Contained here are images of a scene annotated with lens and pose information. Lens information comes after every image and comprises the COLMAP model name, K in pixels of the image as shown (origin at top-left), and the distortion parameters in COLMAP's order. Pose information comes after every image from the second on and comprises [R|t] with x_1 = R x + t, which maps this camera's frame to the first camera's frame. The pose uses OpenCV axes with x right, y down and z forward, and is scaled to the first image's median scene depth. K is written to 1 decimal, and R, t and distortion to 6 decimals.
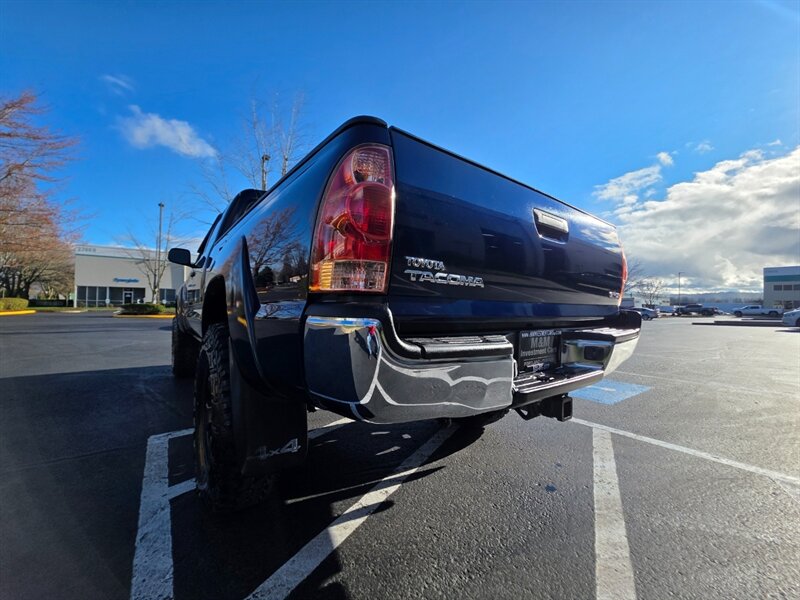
lens RADIAL K [[314.9, 0, 399.0], [0, 314.9, 300.7], [0, 0, 1]] dist [0.002267, 0.000072]
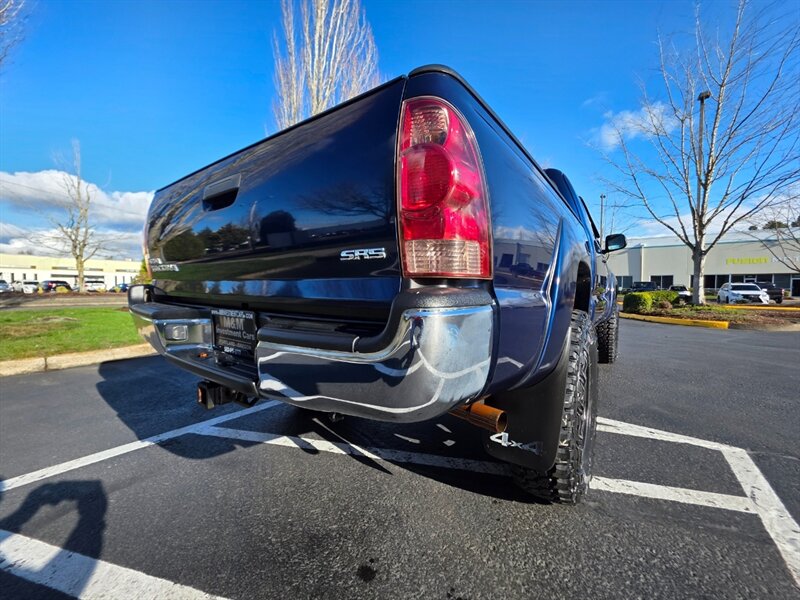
lens RADIAL K [[315.2, 0, 403.7], [0, 315.2, 301.0], [0, 0, 1]] dist [0.005699, -0.000048]
pose [[0.295932, 0.027103, -0.954824, 1.247633], [0.012972, 0.999391, 0.032389, 0.038091], [0.955121, -0.021971, 0.295400, 1.025436]]
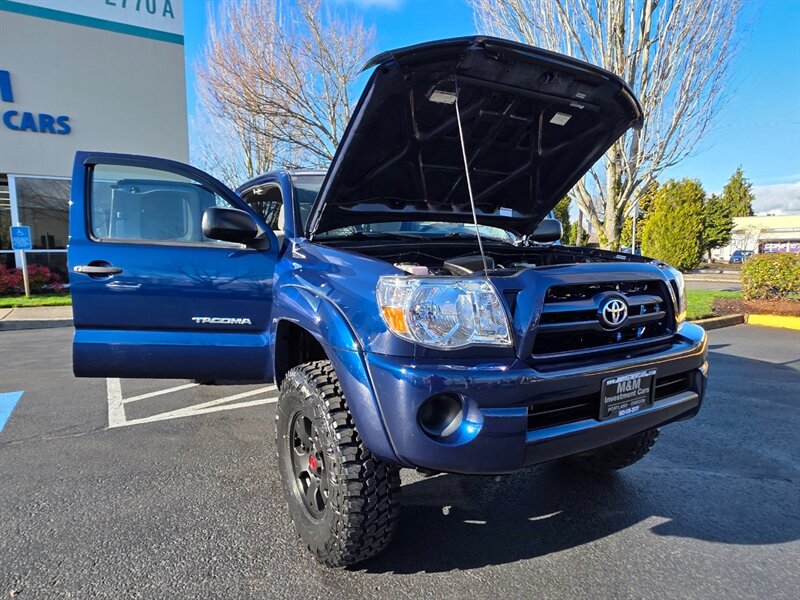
lens RADIAL K [[500.1, 0, 396.8], [0, 500.1, 308.8], [0, 0, 1]] dist [-0.000771, 0.000845]
pose [[-0.993971, -0.014992, 0.108612, -1.397536], [-0.005552, 0.996219, 0.086701, -0.143178], [-0.109501, 0.085575, -0.990296, 5.205029]]
